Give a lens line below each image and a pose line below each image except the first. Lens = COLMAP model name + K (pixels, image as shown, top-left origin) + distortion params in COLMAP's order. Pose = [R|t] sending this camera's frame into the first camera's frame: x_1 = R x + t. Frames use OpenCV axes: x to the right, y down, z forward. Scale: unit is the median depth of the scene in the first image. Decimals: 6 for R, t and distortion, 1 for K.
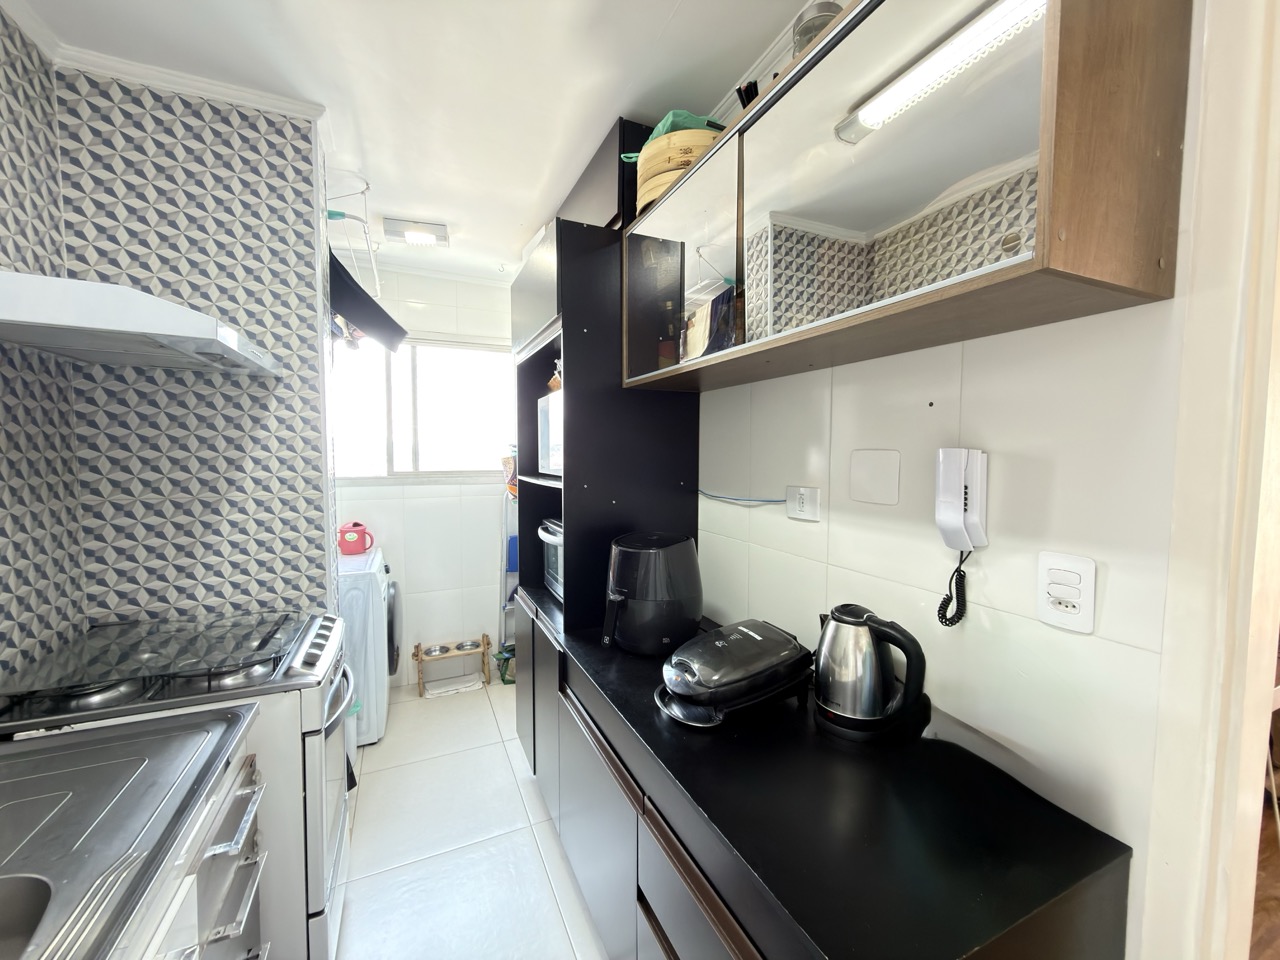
lens RADIAL K [[508.8, 0, 636.1], [0, 508.8, 480.7], [0, 0, 1]] dist [0.000290, 0.000134]
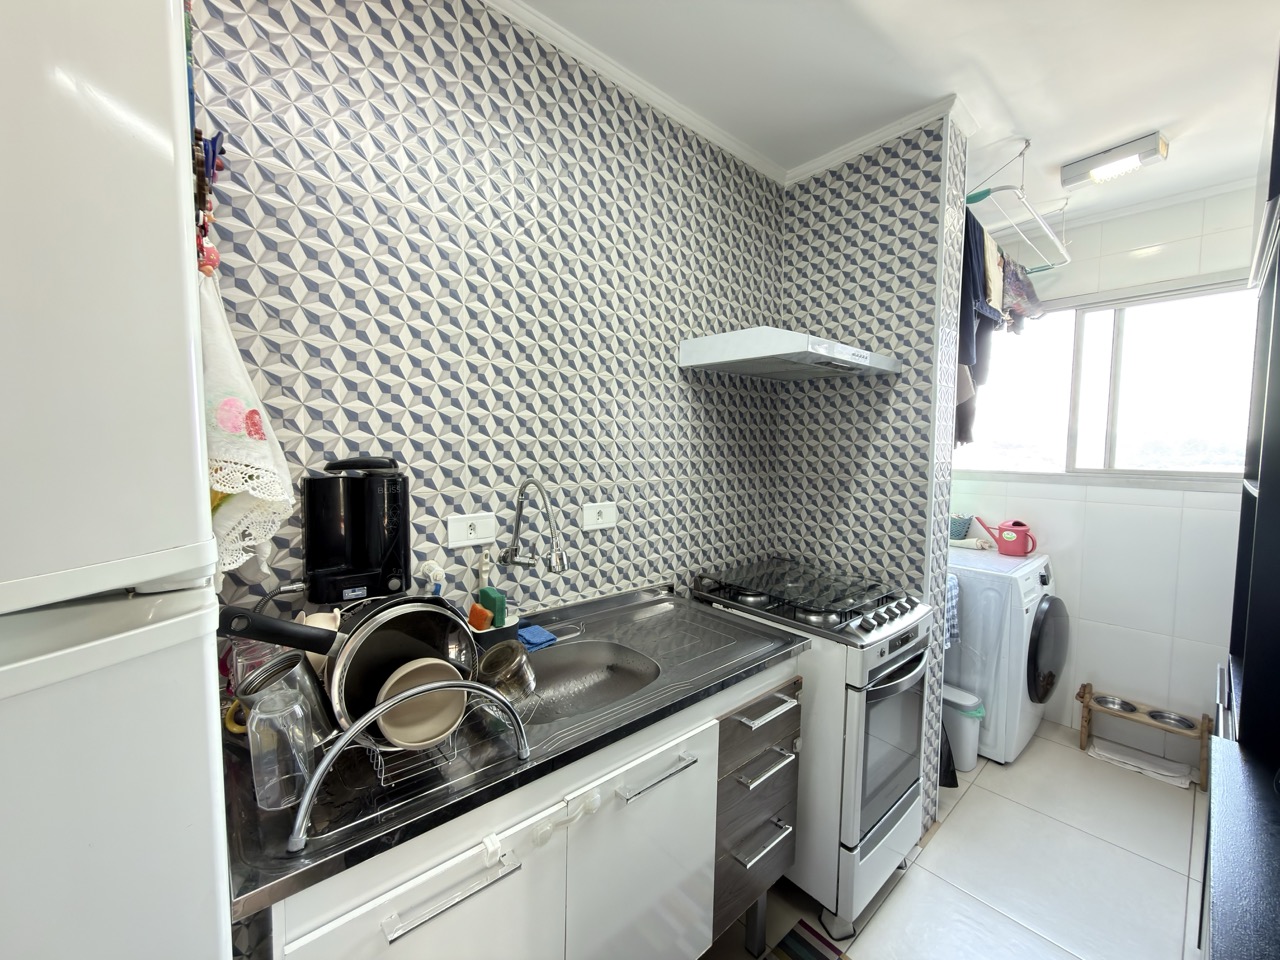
lens RADIAL K [[508.8, 0, 643.8], [0, 508.8, 479.2], [0, 0, 1]] dist [0.000290, 0.000134]
pose [[0.296258, 0.061475, -0.953127, 0.206665], [-0.060663, 0.997123, 0.045457, 0.009917], [0.953179, 0.044353, 0.299135, 0.153551]]
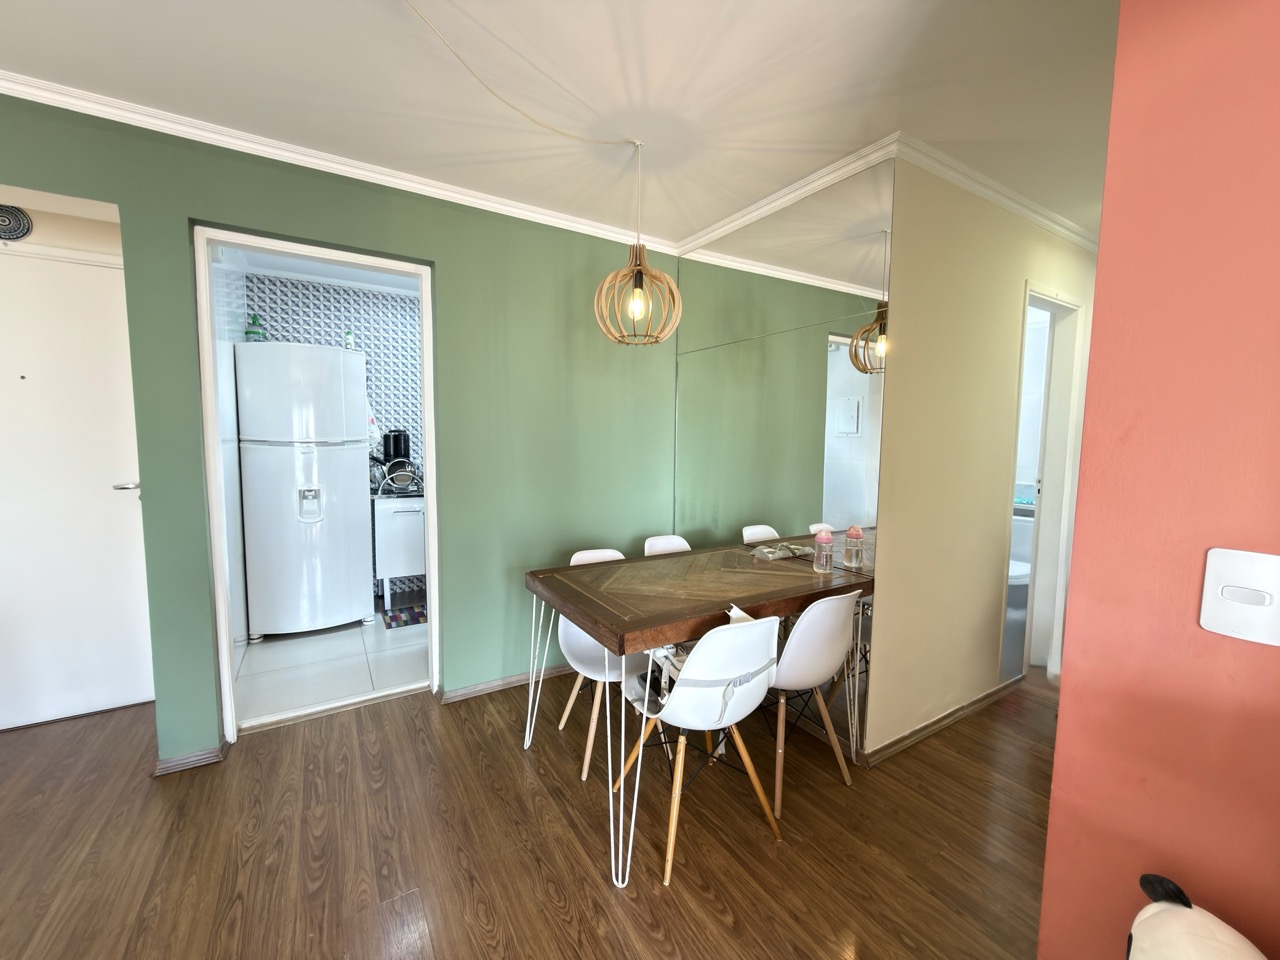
lens RADIAL K [[508.8, 0, 636.6], [0, 508.8, 476.8], [0, 0, 1]] dist [0.000290, 0.000134]
pose [[0.133653, 0.084294, -0.987437, 0.340855], [-0.068404, 0.994784, 0.075663, 0.008815], [0.988665, 0.057432, 0.138722, 0.200918]]
